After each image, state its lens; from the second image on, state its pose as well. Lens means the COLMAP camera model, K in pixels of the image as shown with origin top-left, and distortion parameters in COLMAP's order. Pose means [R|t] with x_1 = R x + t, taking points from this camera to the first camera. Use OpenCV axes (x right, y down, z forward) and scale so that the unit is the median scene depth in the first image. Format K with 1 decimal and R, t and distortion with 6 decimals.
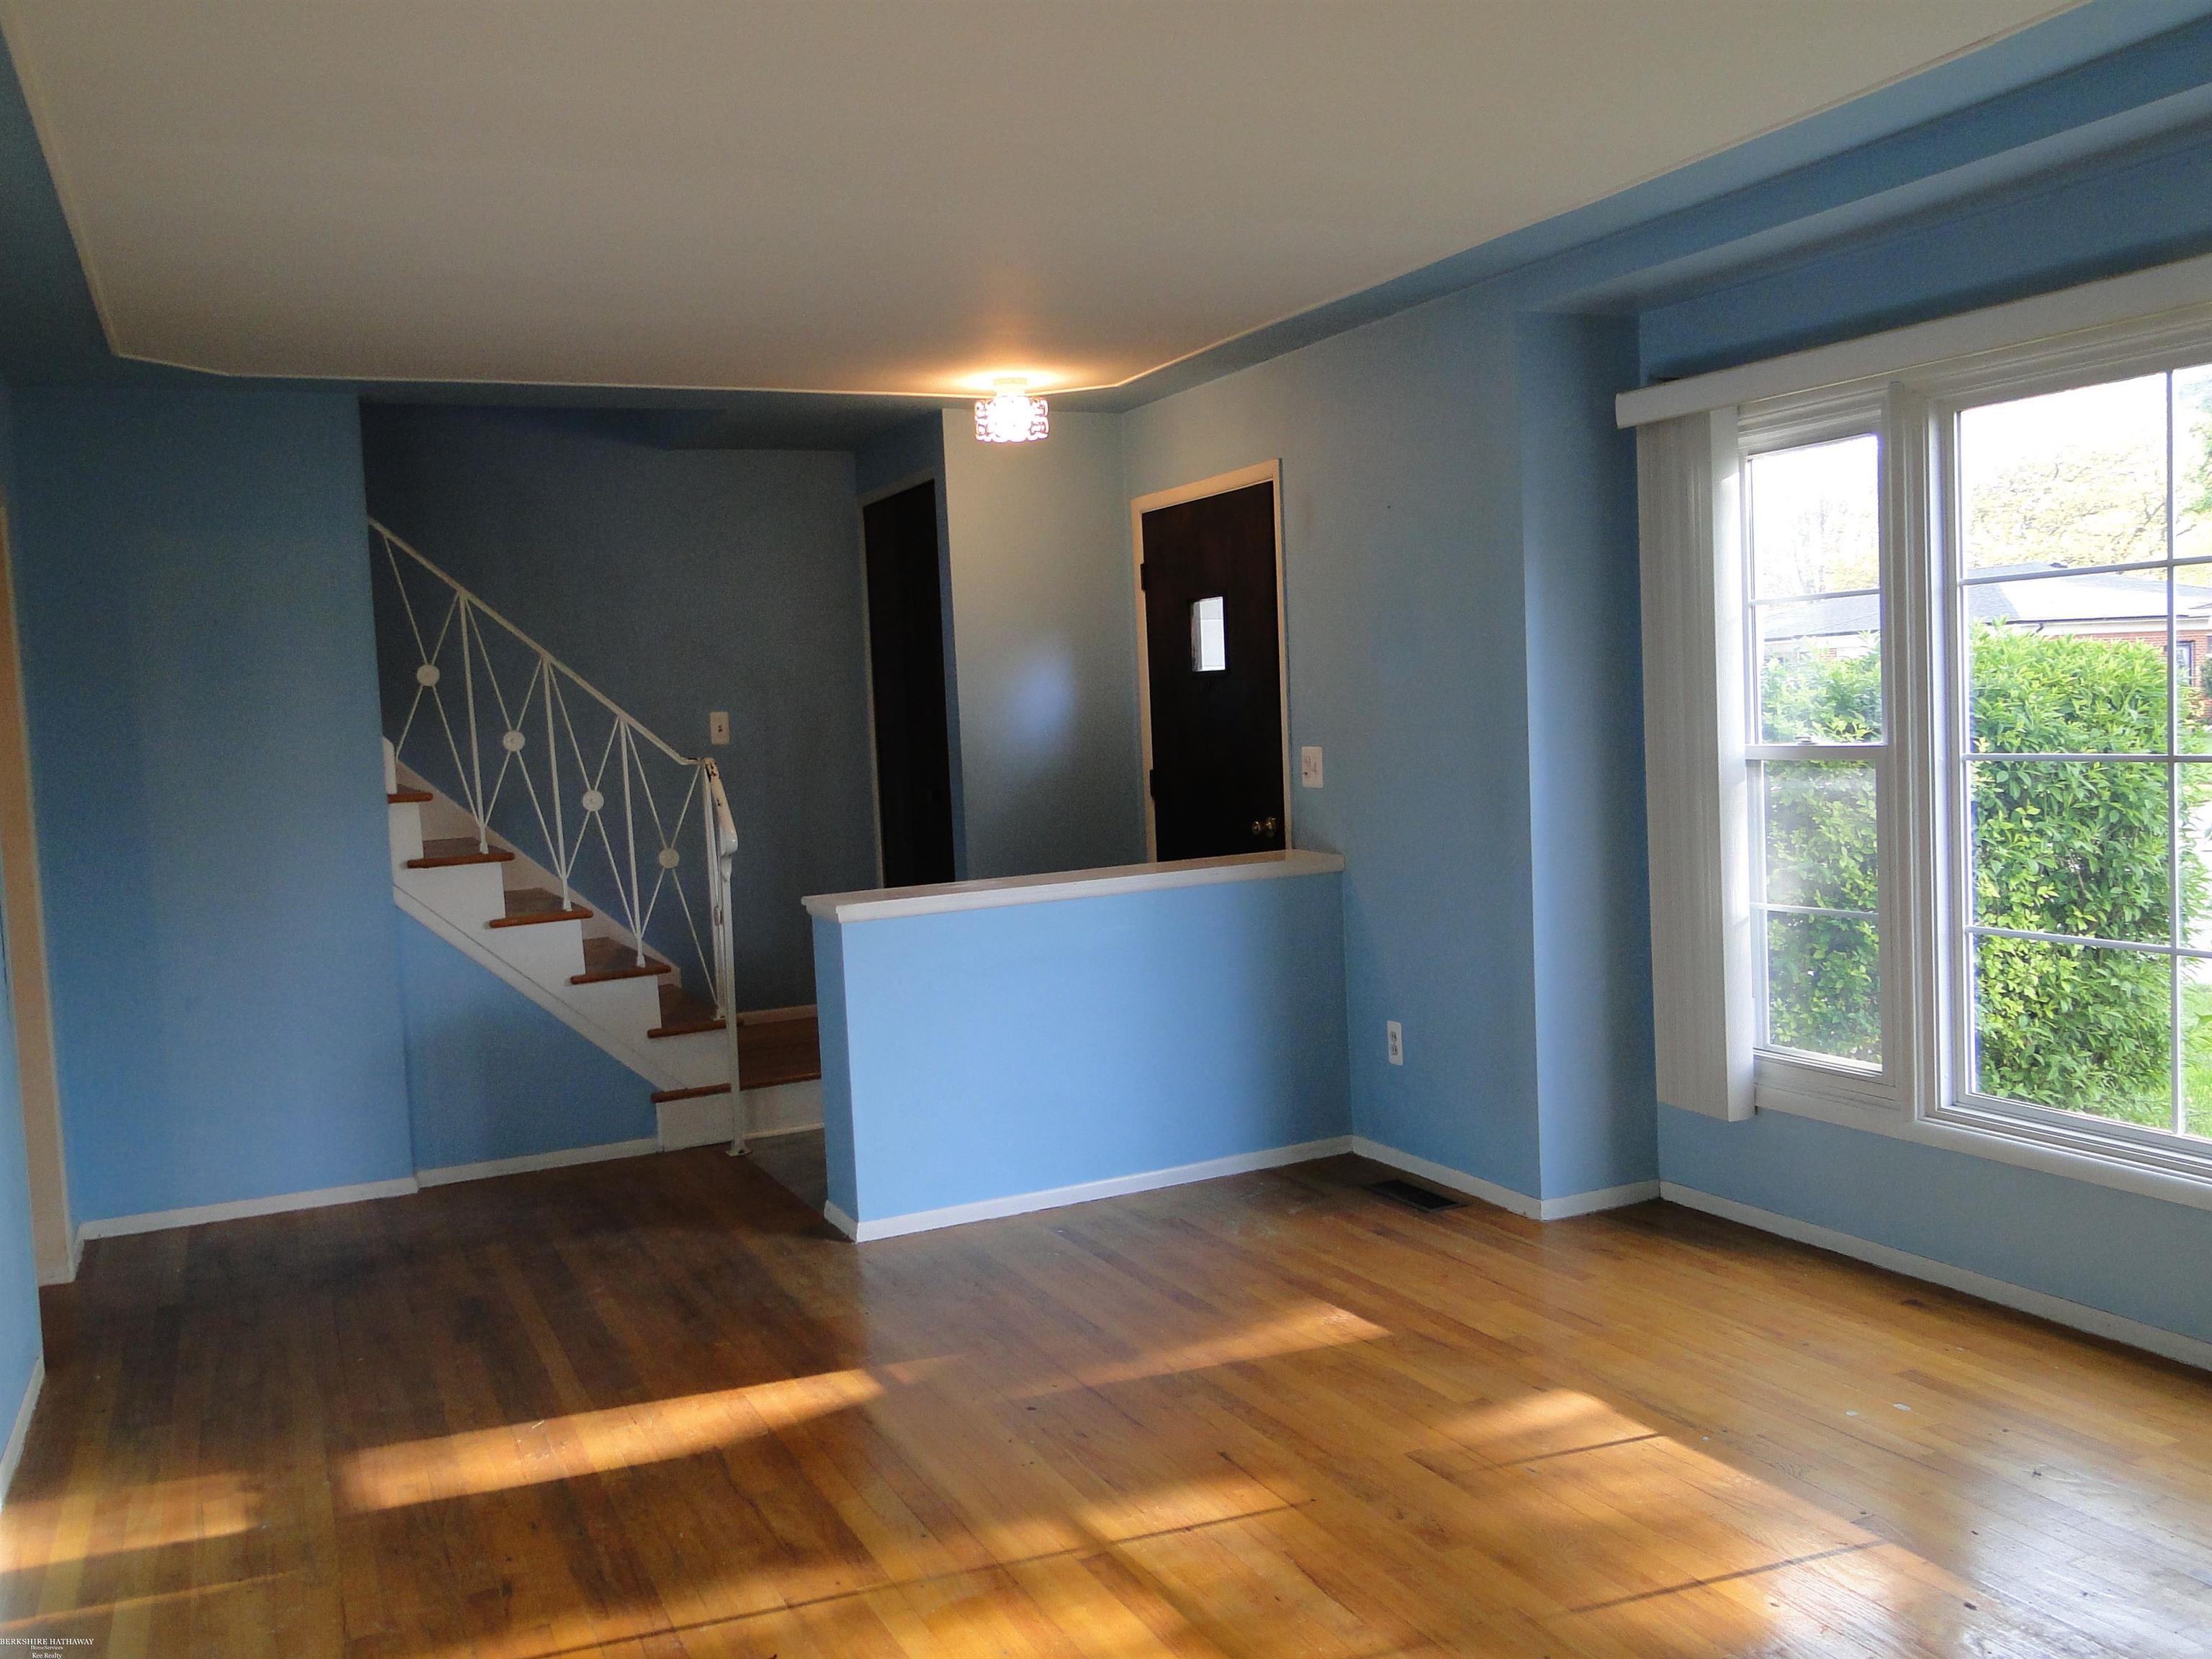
lens RADIAL K [[1817.6, 0, 1106.0], [0, 1817.6, 829.5], [0, 0, 1]] dist [0.006232, -0.009978]
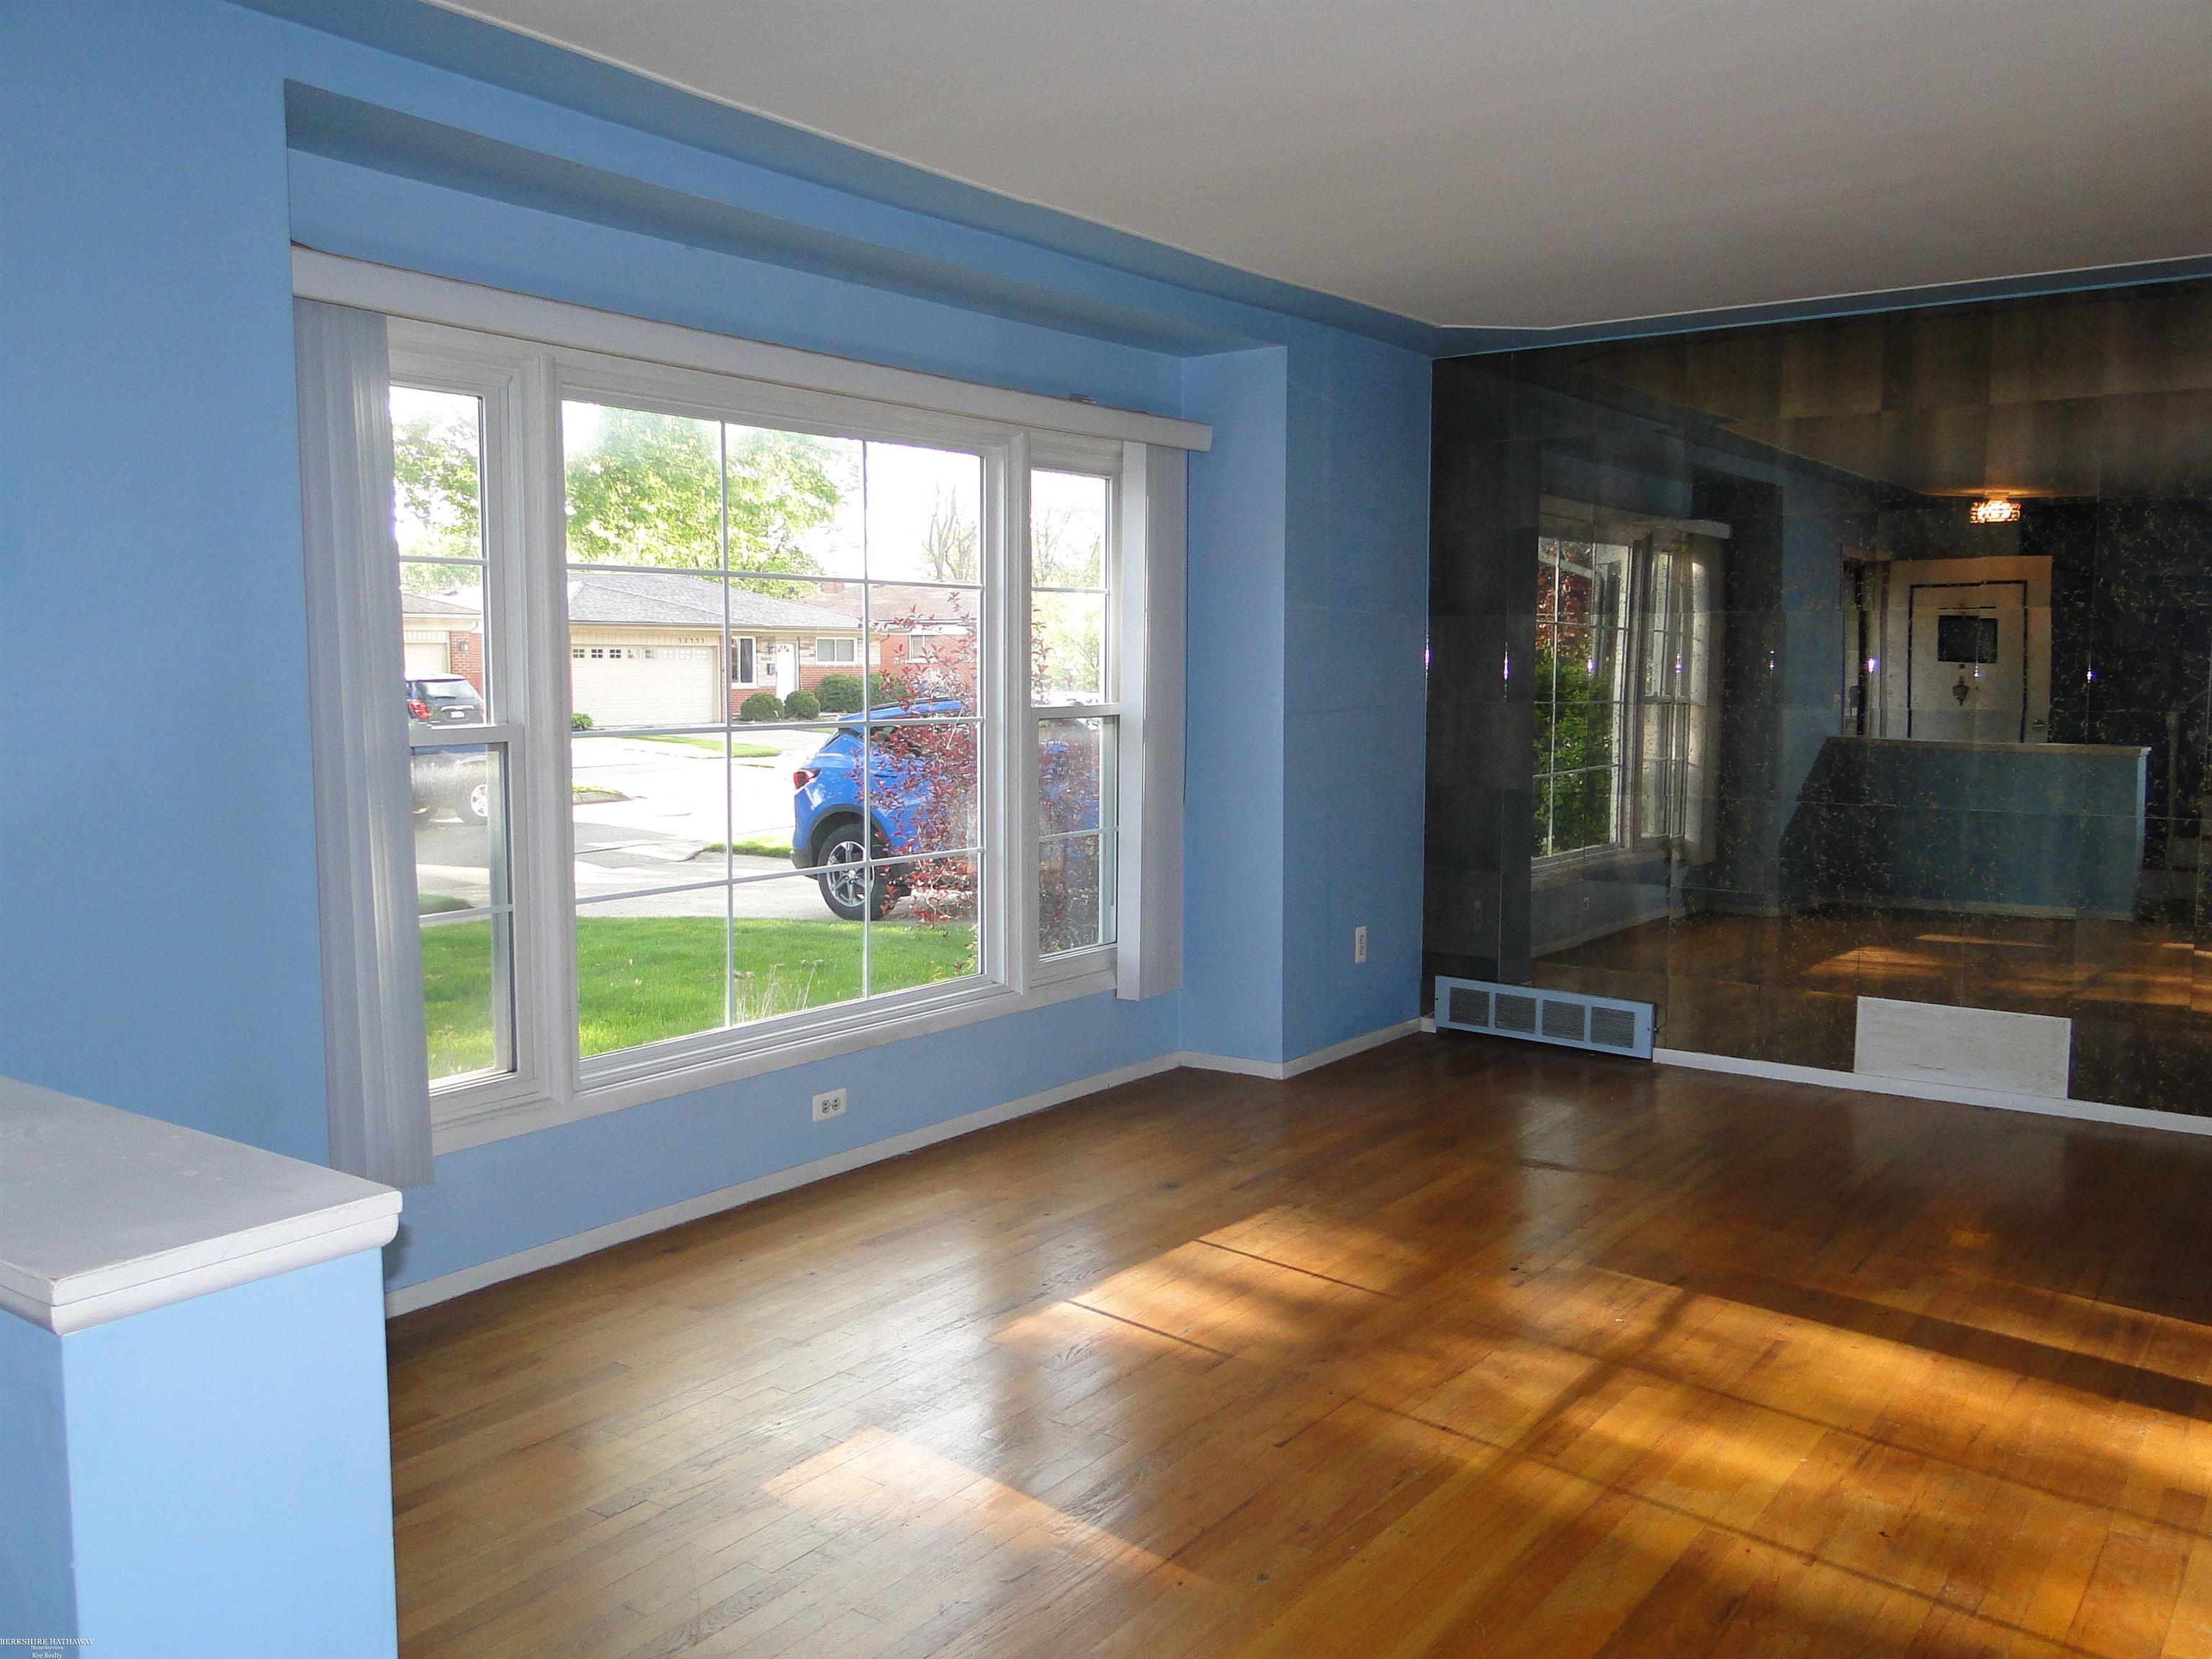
lens RADIAL K [[1880.1, 0, 1106.0], [0, 1880.1, 829.5], [0, 0, 1]] dist [0.072828, 0.001081]
pose [[-0.481488, -0.044931, 0.875300, -0.755412], [0.074317, 0.992995, 0.091853, -0.076864], [-0.873296, 0.109276, -0.474777, 1.530527]]
